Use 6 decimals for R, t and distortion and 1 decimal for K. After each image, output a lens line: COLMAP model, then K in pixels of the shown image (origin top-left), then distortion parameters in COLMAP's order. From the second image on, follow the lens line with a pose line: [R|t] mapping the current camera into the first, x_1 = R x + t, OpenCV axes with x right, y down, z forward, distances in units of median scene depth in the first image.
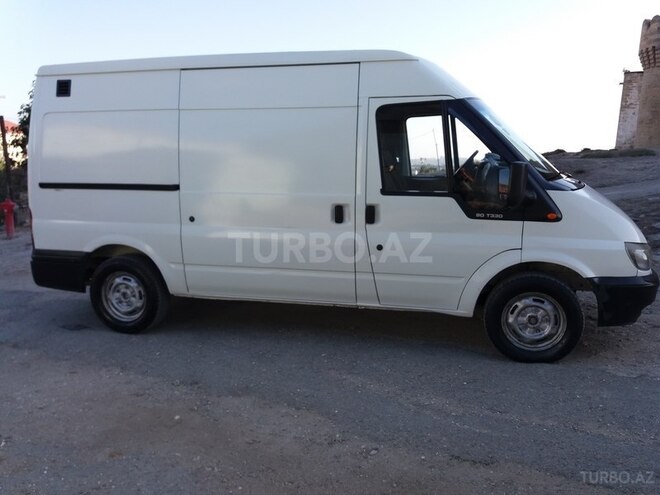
lens RADIAL K [[527.6, 0, 330.0], [0, 527.6, 247.5], [0, 0, 1]] dist [0.059253, -0.112107]
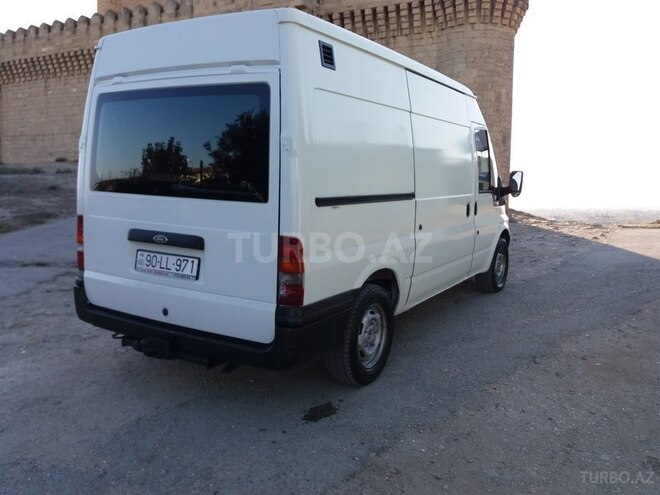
lens RADIAL K [[546.4, 0, 349.8], [0, 546.4, 240.2], [0, 0, 1]] dist [0.245485, -0.654152]
pose [[0.266238, -0.113407, 0.957213, -1.252305], [0.141039, 0.986950, 0.077702, -0.125623], [-0.953533, 0.114317, 0.278759, 0.840216]]
